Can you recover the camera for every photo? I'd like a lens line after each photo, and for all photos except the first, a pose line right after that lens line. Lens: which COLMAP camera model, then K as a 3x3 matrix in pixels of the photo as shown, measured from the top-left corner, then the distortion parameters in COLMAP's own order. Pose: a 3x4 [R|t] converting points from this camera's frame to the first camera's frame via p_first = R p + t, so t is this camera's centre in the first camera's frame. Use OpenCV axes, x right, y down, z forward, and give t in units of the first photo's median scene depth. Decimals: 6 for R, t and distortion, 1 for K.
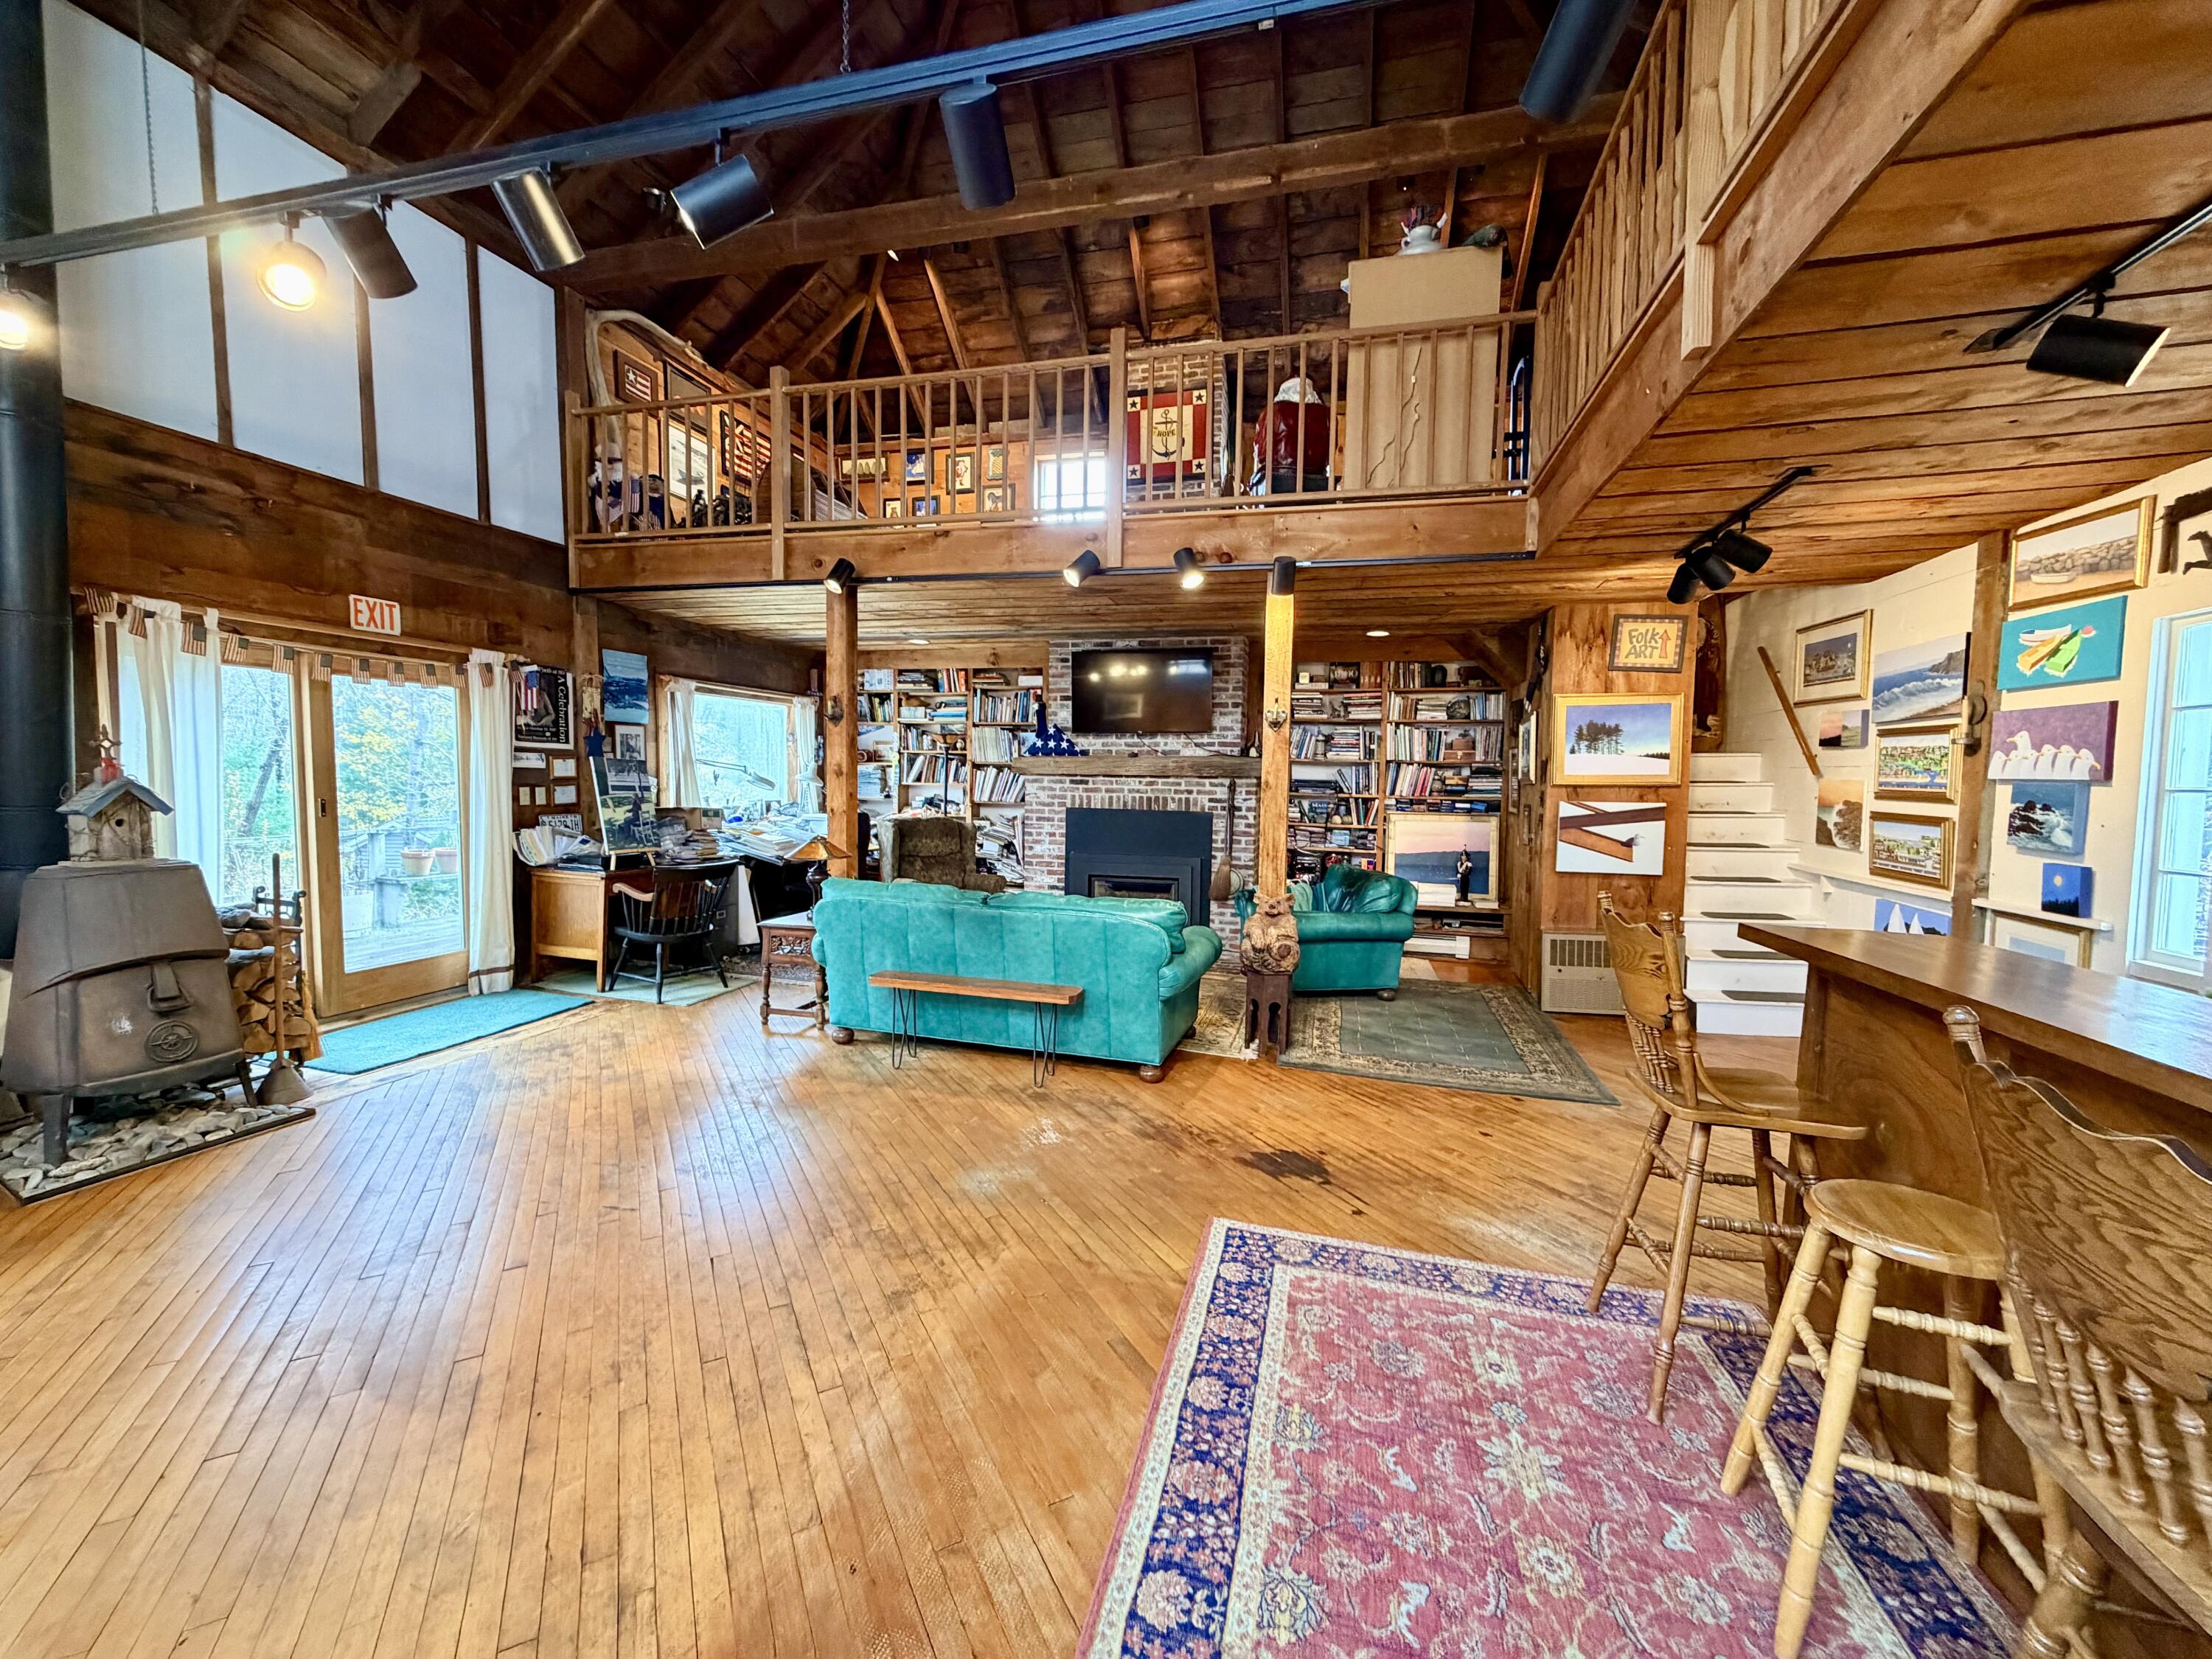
lens RADIAL K [[880.4, 0, 1106.4], [0, 880.4, 826.6], [0, 0, 1]] dist [-0.001405, 0.000129]
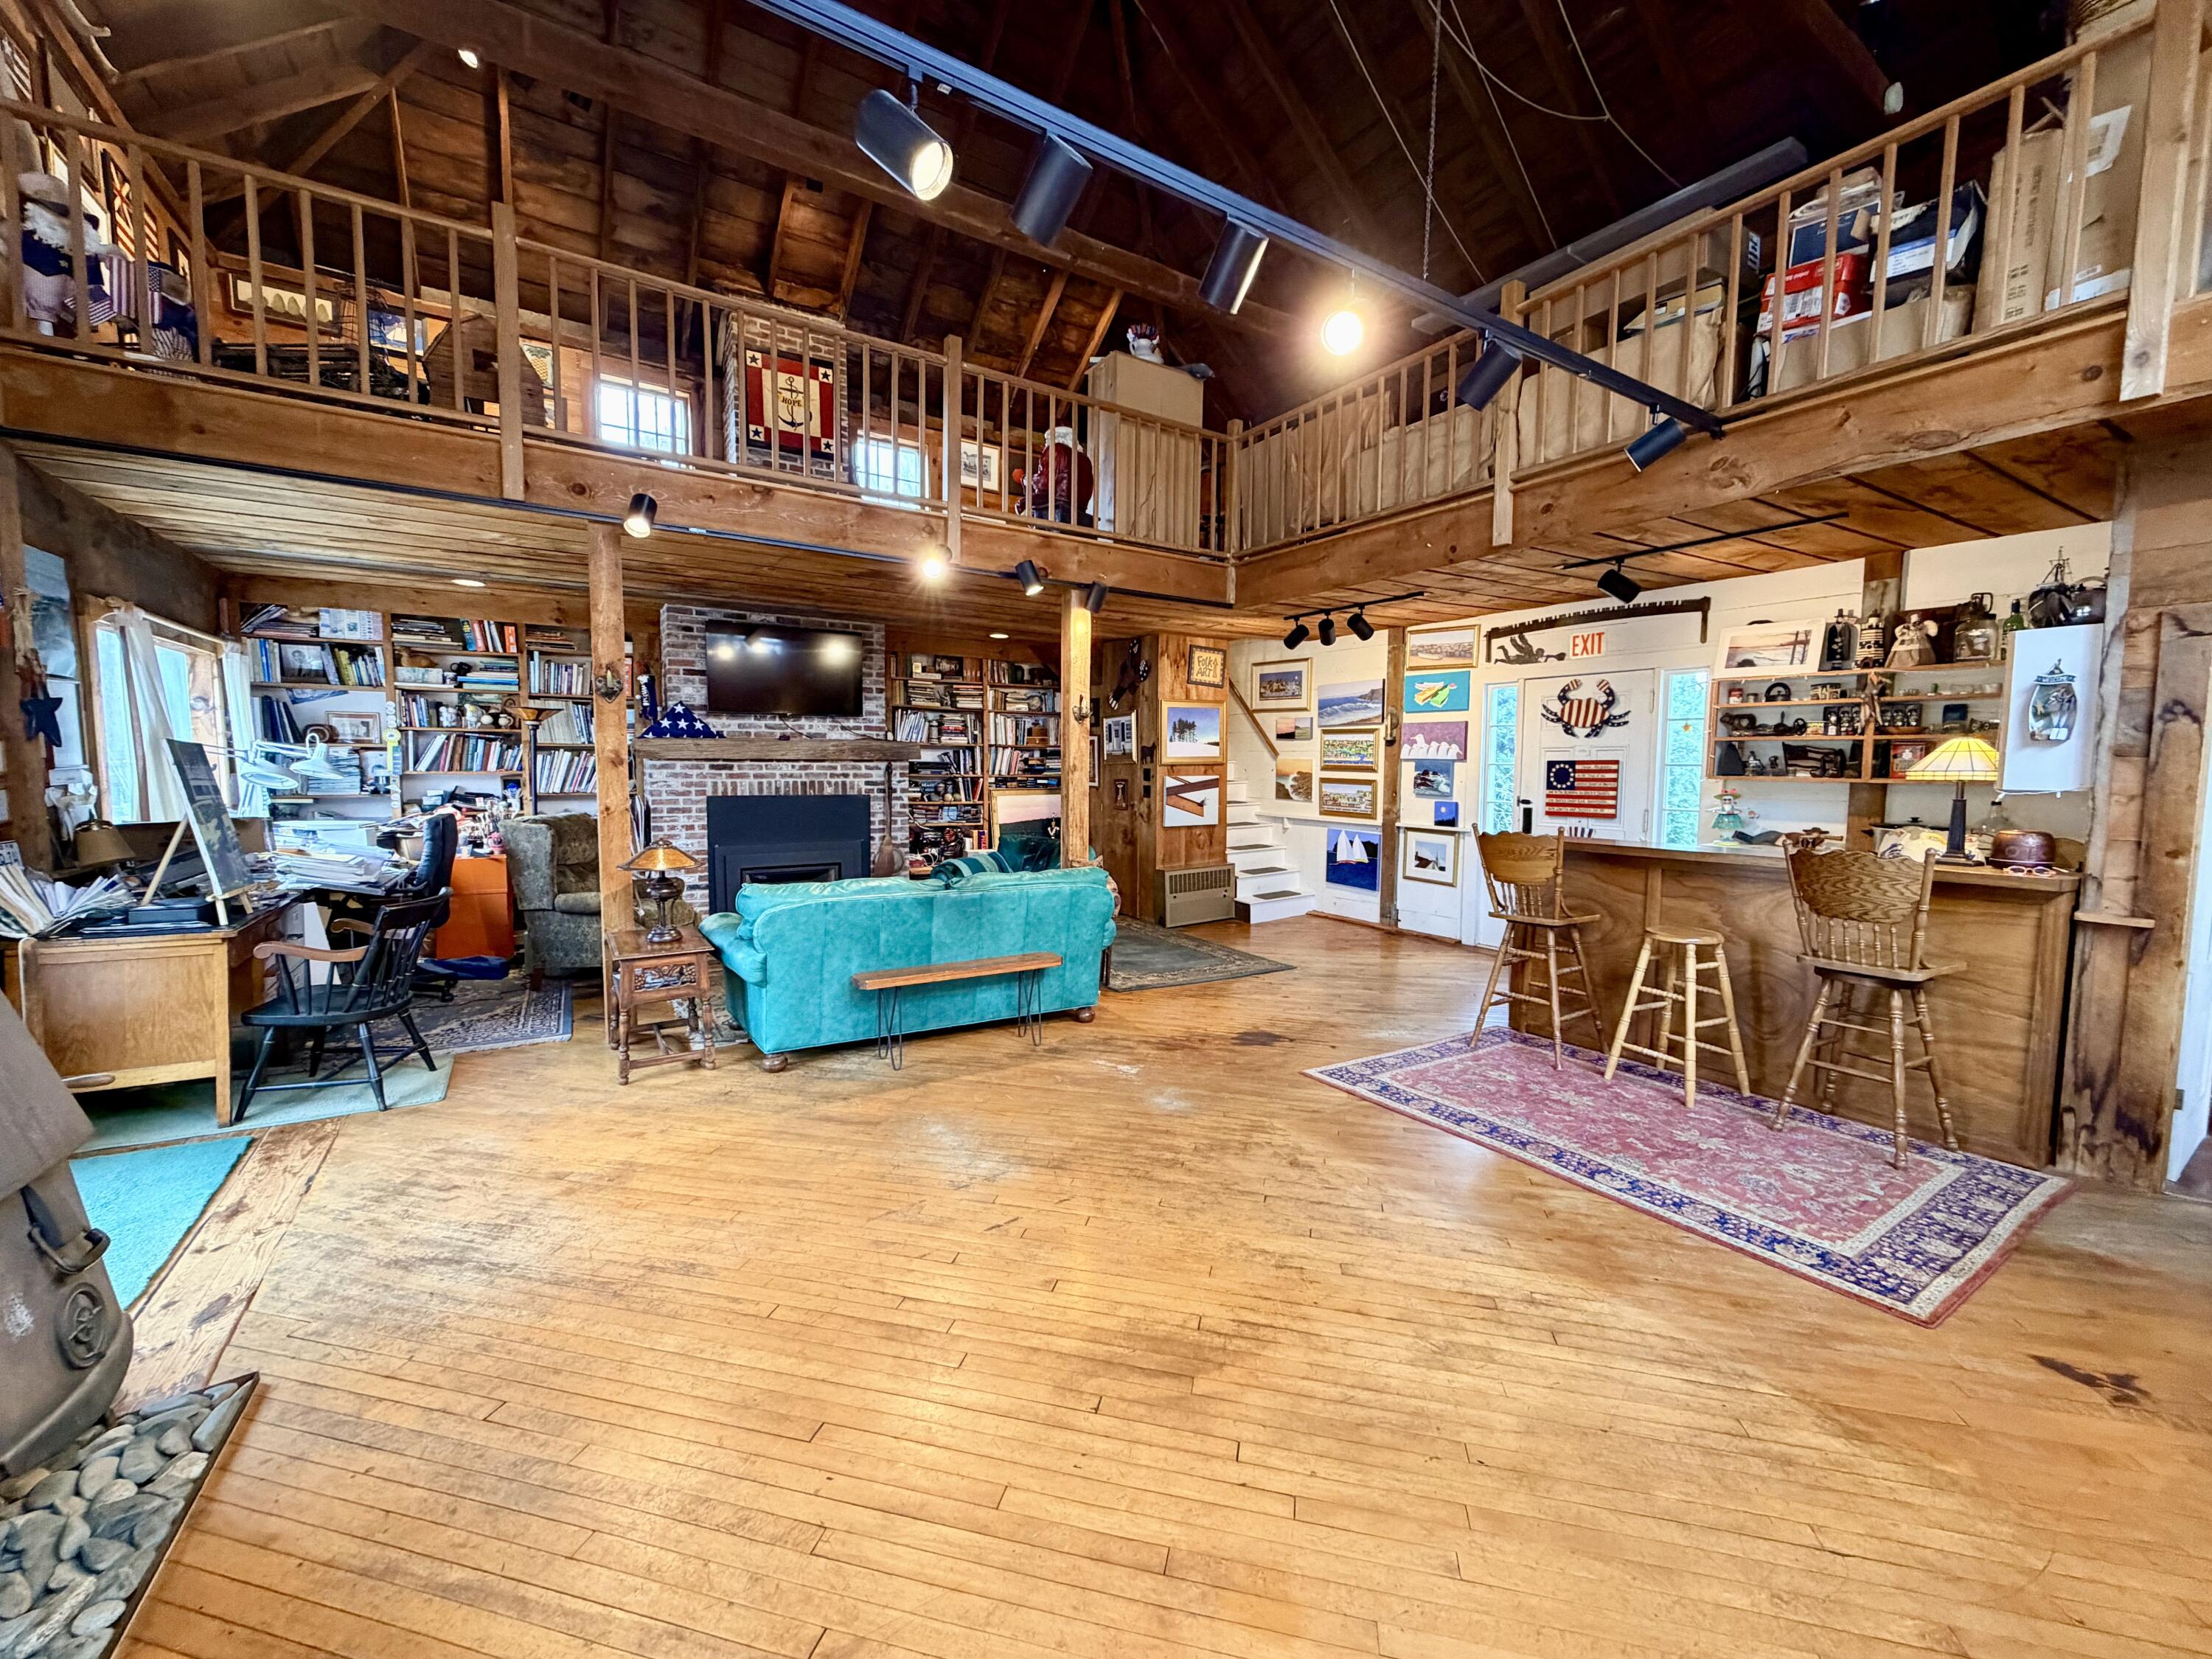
lens RADIAL K [[880.4, 0, 1104.7], [0, 880.4, 825.8], [0, 0, 1]] dist [-0.001405, 0.000129]
pose [[0.674510, -0.064696, 0.735426, -0.575618], [0.046184, 0.997899, 0.045428, -0.018000], [-0.736820, 0.003324, 0.676081, 0.135095]]
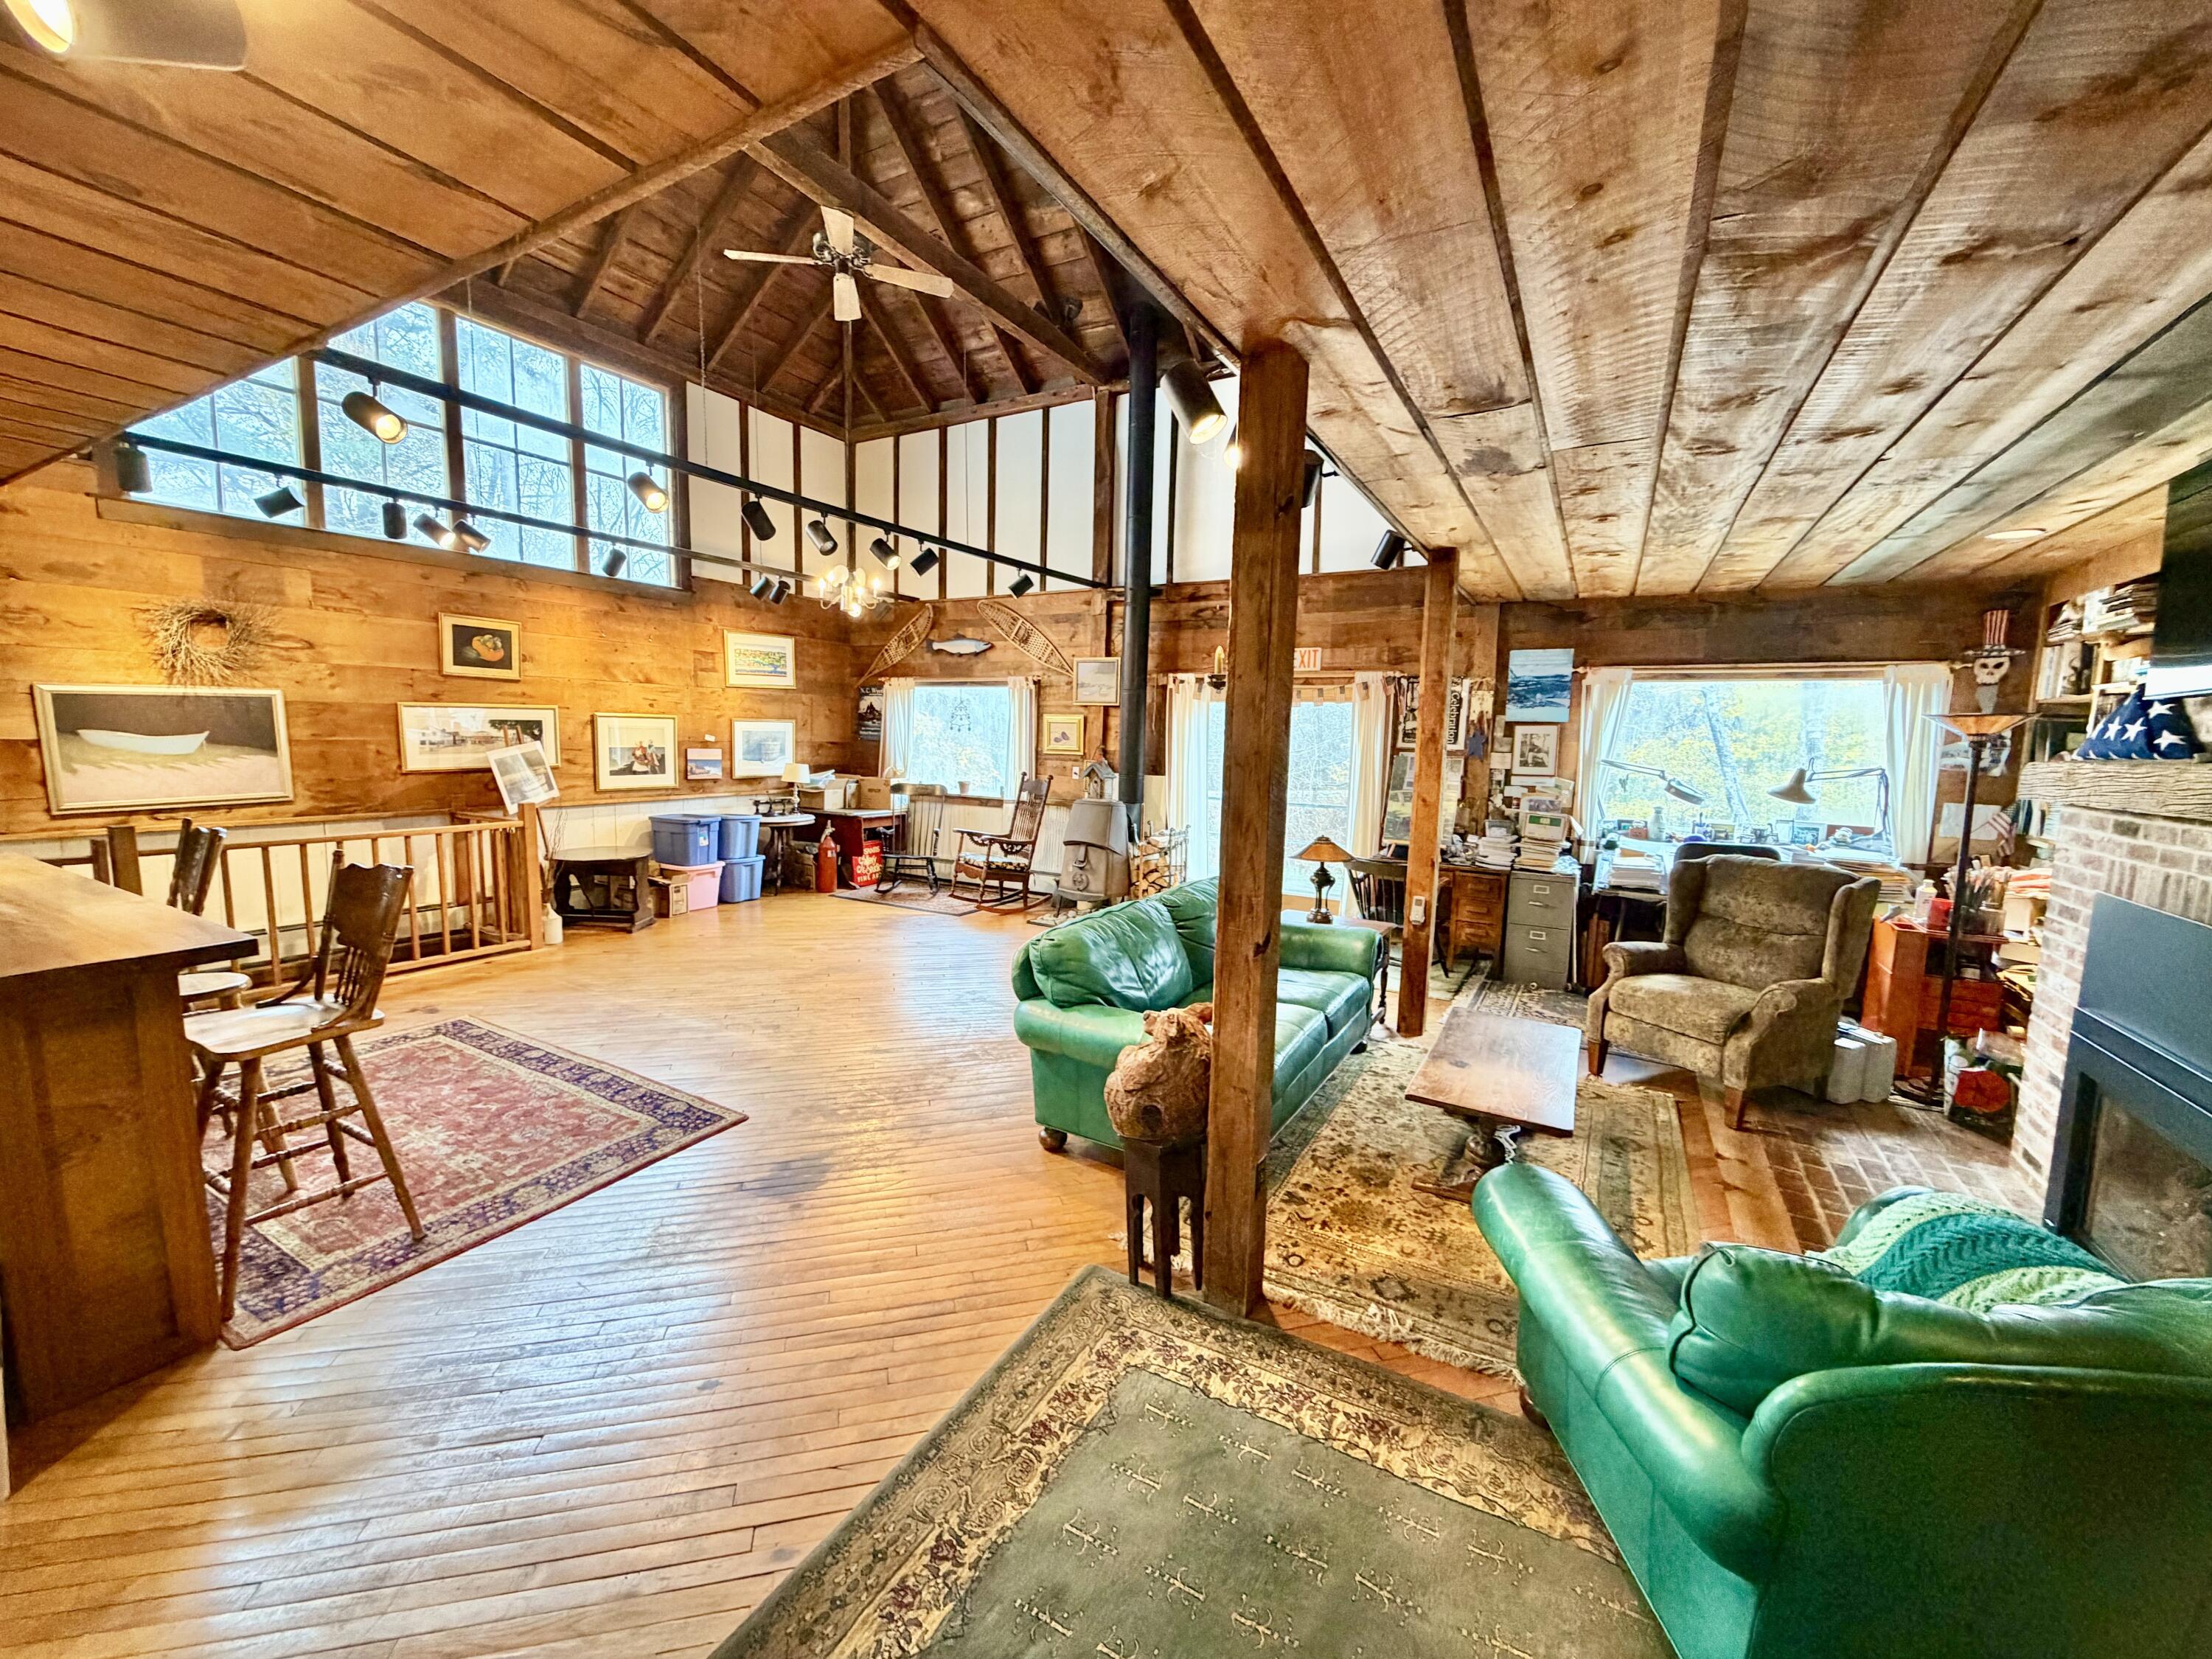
lens RADIAL K [[880.4, 0, 1104.4], [0, 880.4, 833.4], [0, 0, 1]] dist [-0.001405, 0.000129]
pose [[-0.251838, 0.087913, -0.963768, 0.593392], [-0.088166, 0.989640, 0.113312, -0.072705], [0.963745, 0.113508, -0.241478, 0.889545]]
